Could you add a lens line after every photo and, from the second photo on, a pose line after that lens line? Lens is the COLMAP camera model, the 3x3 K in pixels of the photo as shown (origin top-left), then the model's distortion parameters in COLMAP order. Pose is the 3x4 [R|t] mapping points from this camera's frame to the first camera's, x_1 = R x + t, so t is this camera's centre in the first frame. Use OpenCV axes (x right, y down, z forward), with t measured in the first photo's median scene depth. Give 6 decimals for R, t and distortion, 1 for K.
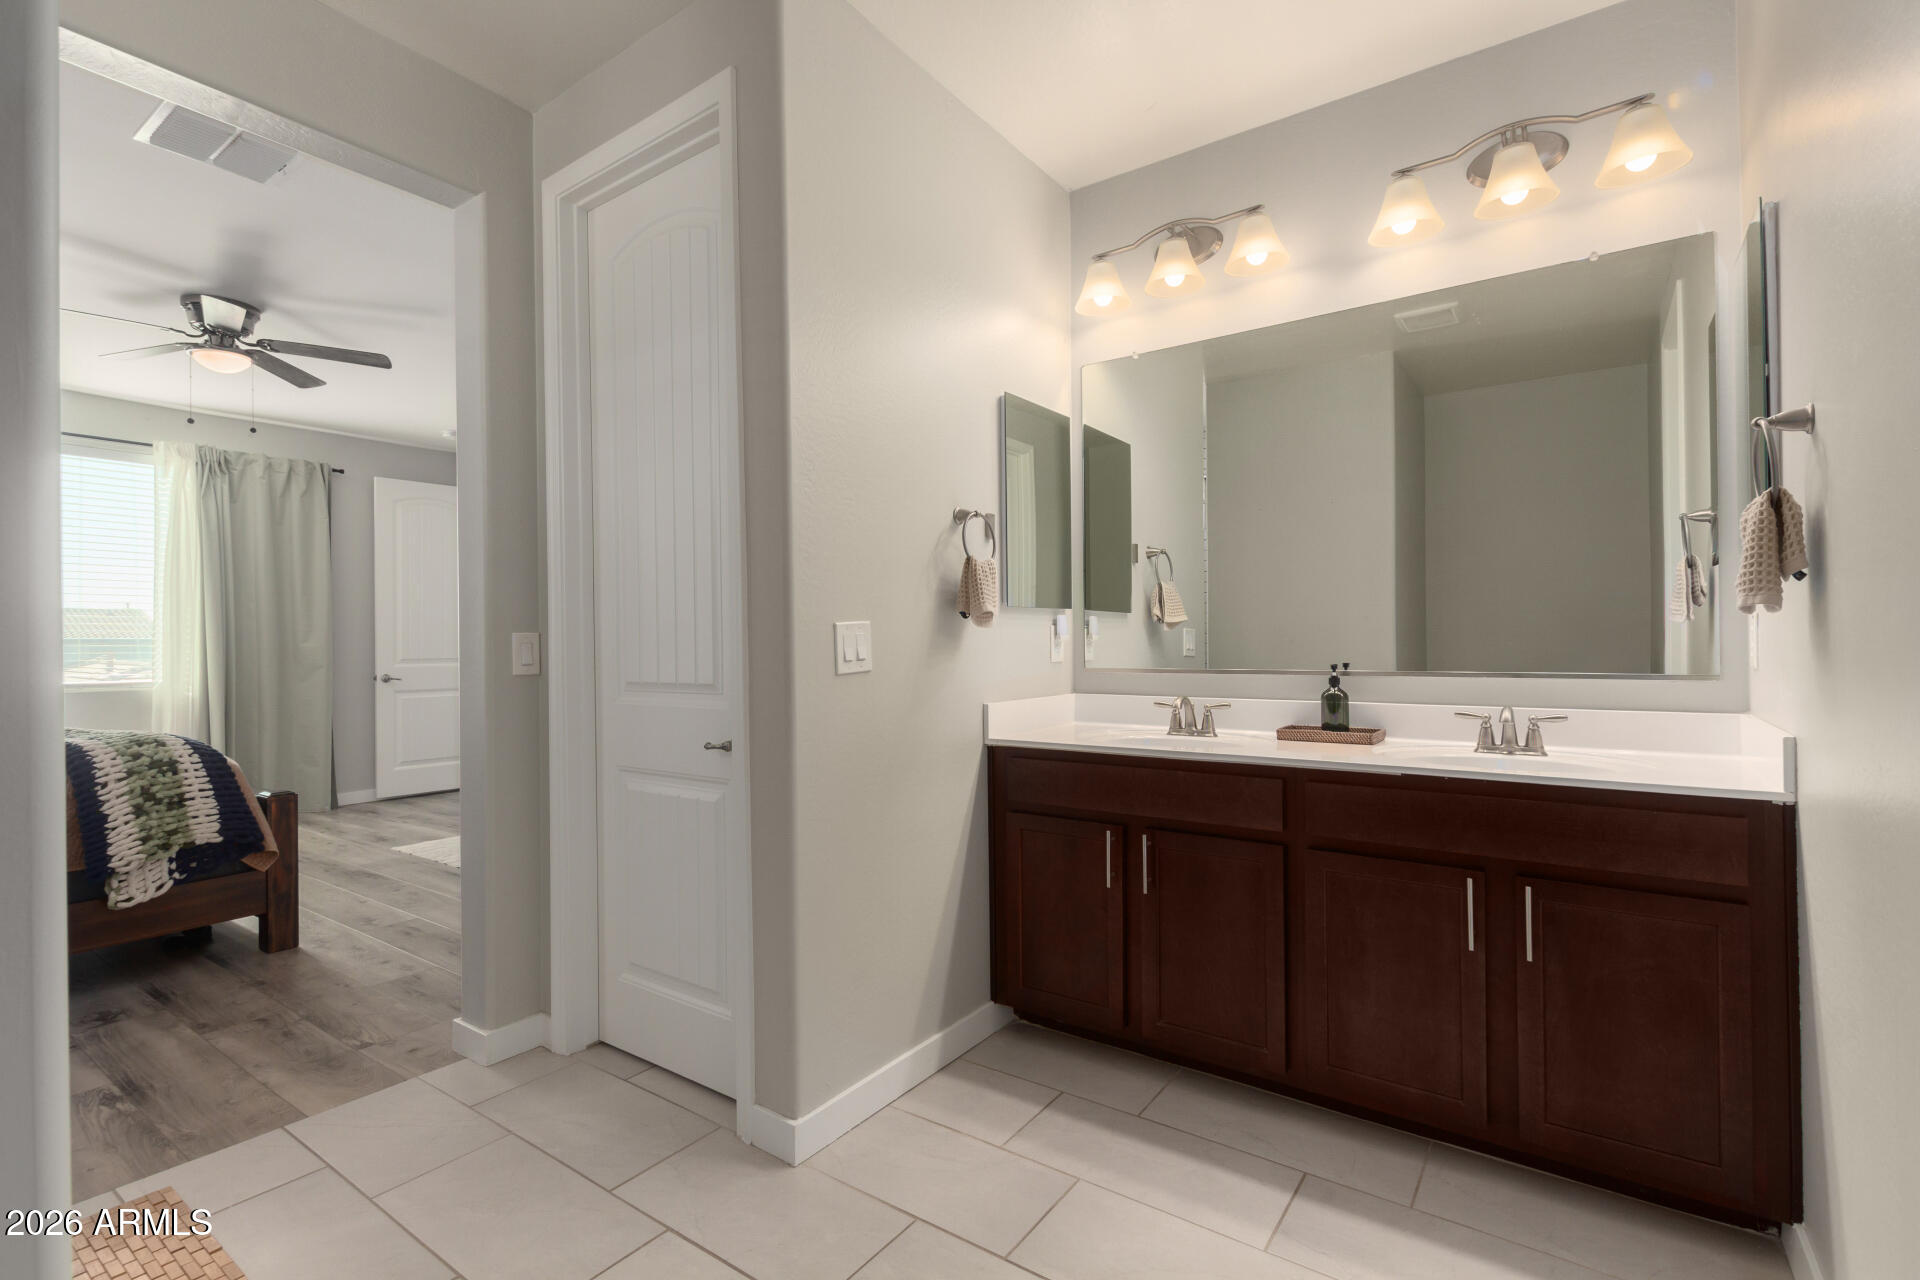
lens RADIAL K [[880.4, 0, 964.6], [0, 880.4, 641.0], [0, 0, 1]] dist [0.011542, -0.003788]
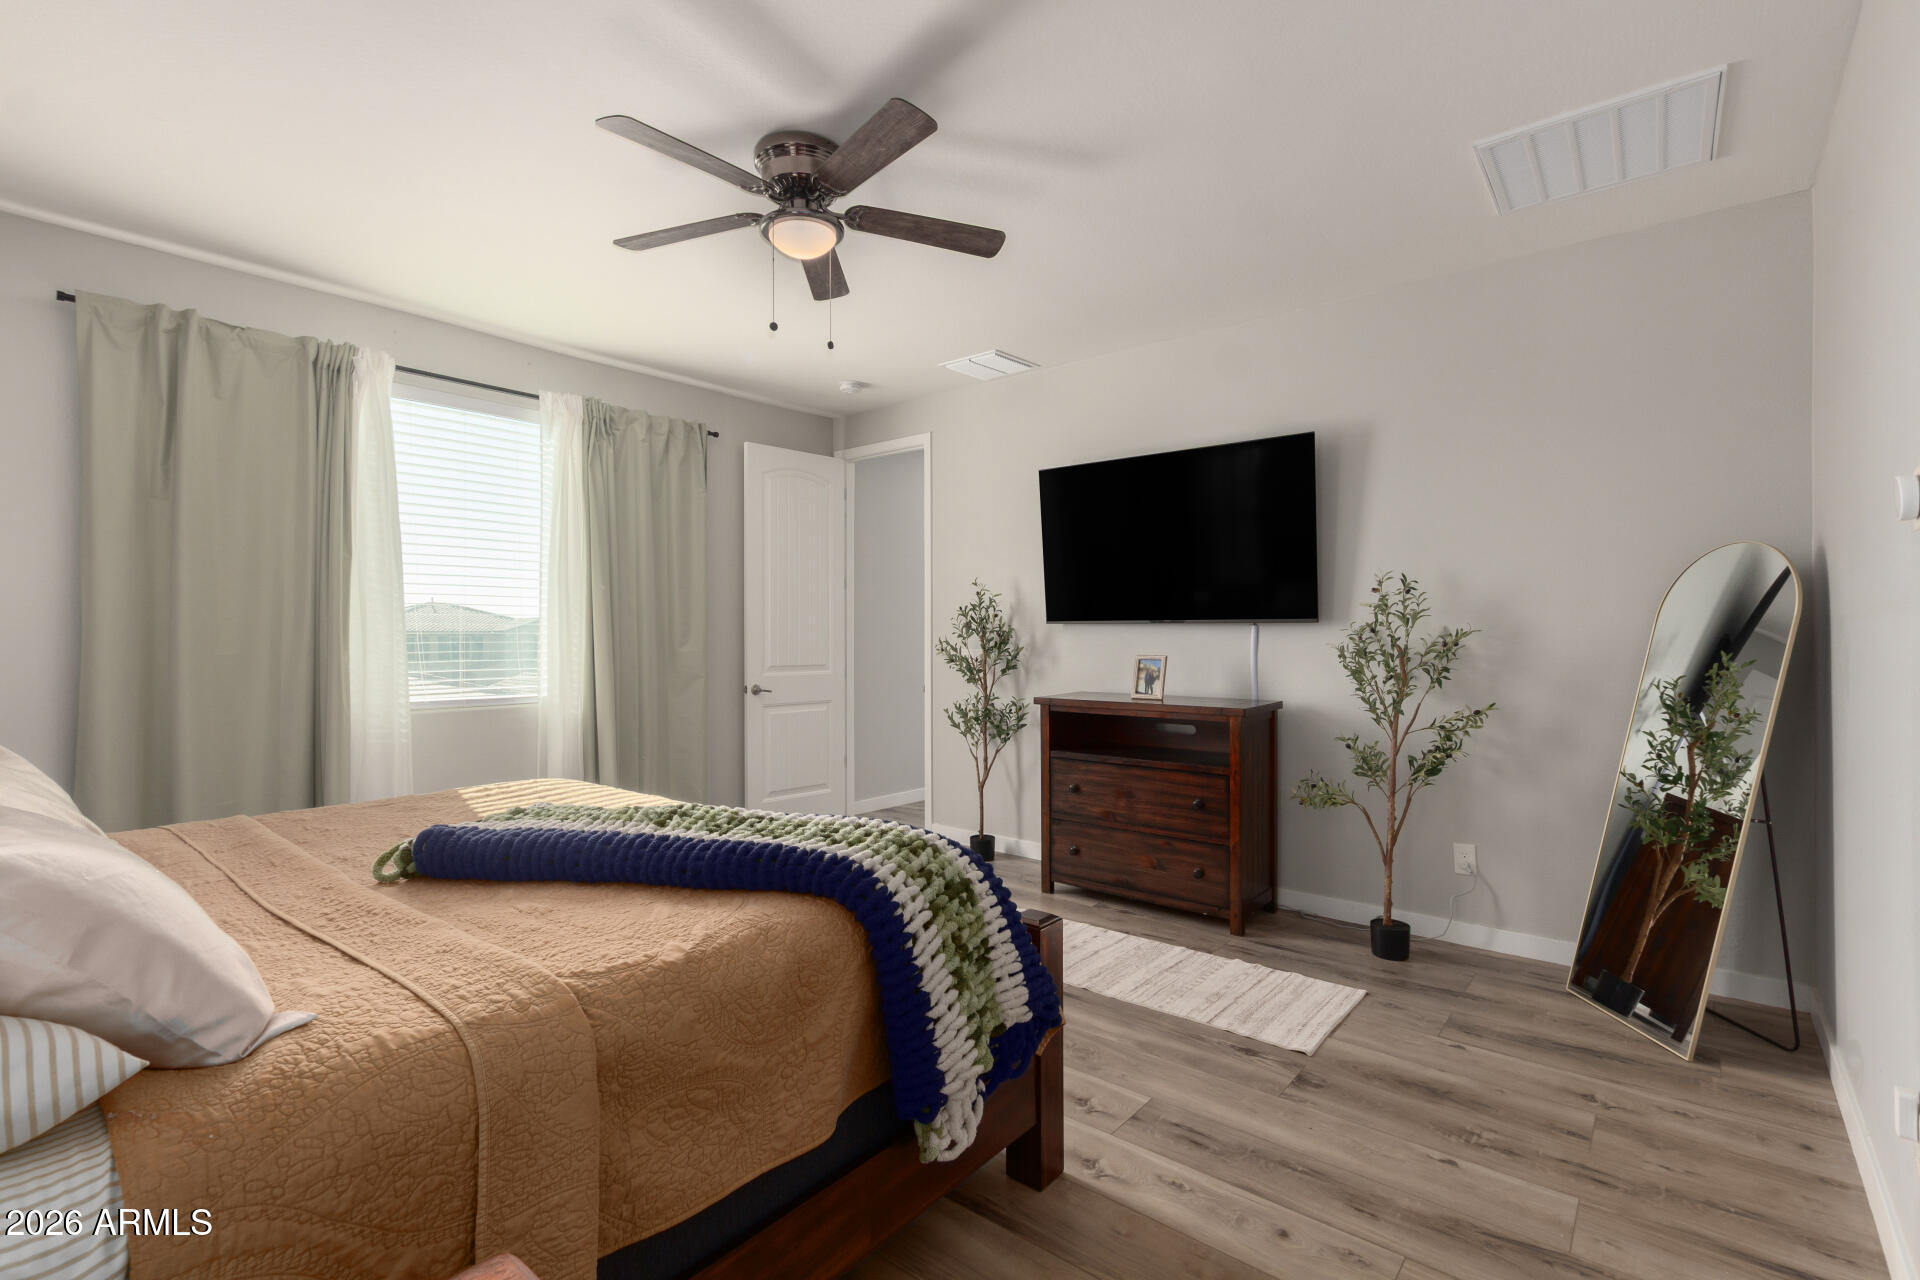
lens RADIAL K [[880.4, 0, 966.1], [0, 880.4, 640.8], [0, 0, 1]] dist [0.011542, -0.003788]
pose [[0.996963, 0.005176, -0.077709, -0.301651], [-0.004529, 0.999954, 0.008502, -0.008135], [0.077750, -0.008124, 0.996940, 0.155853]]
